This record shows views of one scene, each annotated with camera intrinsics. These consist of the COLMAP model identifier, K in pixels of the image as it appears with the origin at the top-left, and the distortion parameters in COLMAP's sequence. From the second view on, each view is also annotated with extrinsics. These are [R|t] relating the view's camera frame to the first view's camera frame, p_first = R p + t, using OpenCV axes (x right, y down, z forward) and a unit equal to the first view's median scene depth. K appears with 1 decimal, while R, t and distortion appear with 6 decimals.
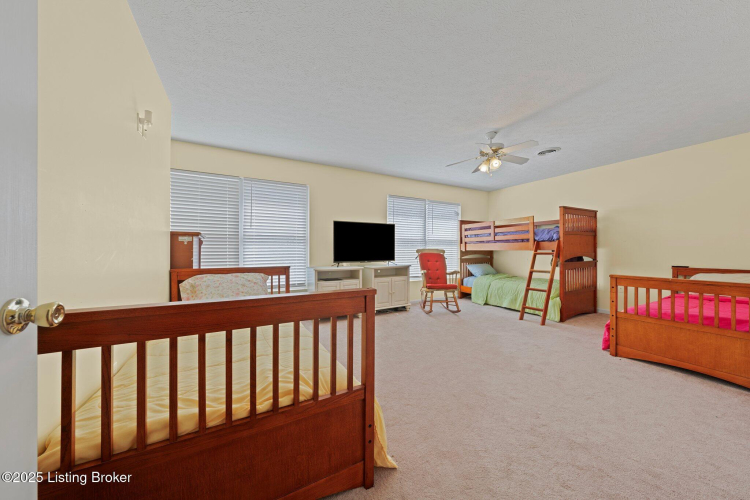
lens RADIAL K [[259.3, 0, 375.0], [0, 259.3, 250.0], [0, 0, 1]] dist [0.000001, -0.000001]
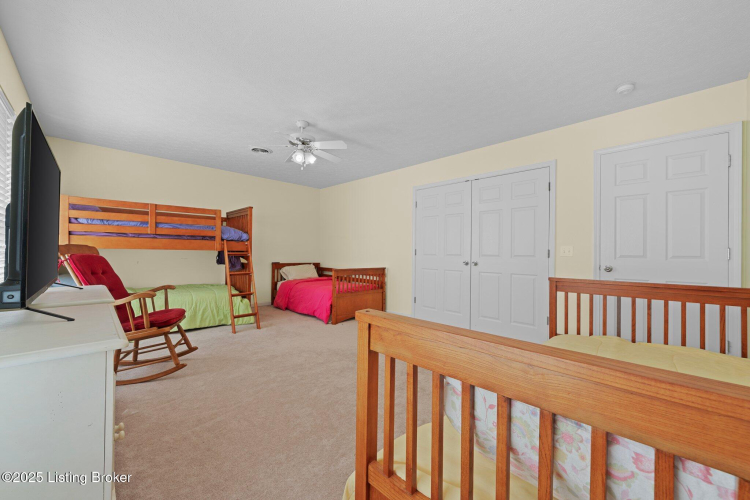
lens RADIAL K [[294.7, 0, 375.0], [0, 294.7, 250.0], [0, 0, 1]] dist [-0.000263, 0.000007]
pose [[-0.278280, 0.007368, 0.960472, -0.456618], [-0.022689, 0.999641, -0.014242, 0.001479], [-0.960232, -0.025755, -0.278013, 0.779297]]
